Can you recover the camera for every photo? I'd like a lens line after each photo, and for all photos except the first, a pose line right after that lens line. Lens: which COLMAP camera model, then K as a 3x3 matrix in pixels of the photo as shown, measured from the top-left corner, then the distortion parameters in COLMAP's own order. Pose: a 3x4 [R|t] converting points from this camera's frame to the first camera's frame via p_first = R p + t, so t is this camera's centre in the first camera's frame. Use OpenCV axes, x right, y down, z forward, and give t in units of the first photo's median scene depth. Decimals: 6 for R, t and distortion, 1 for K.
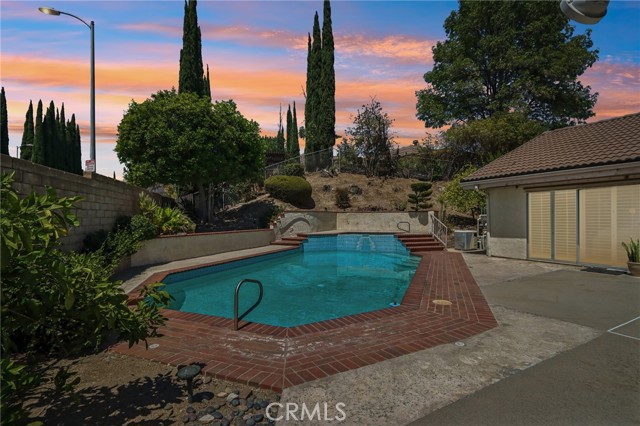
lens RADIAL K [[312.8, 0, 320.0], [0, 312.8, 213.0], [0, 0, 1]] dist [-0.015973, -0.000061]
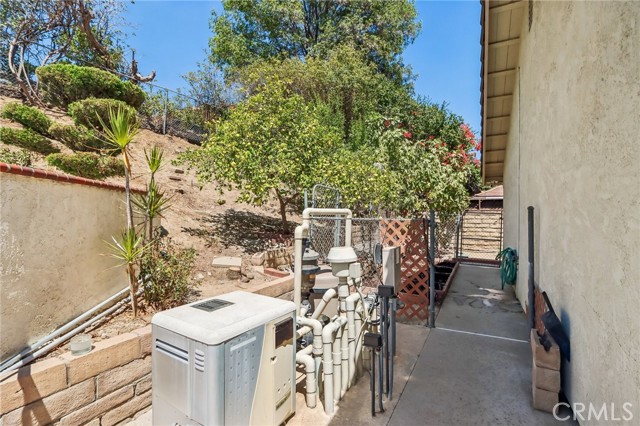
lens RADIAL K [[312.8, 0, 320.0], [0, 312.8, 213.0], [0, 0, 1]] dist [-0.015973, -0.000061]
pose [[0.847131, 0.009027, 0.531308, 0.326814], [-0.007019, 0.999959, -0.005798, 0.010314], [-0.531338, 0.001182, 0.847159, 0.651447]]
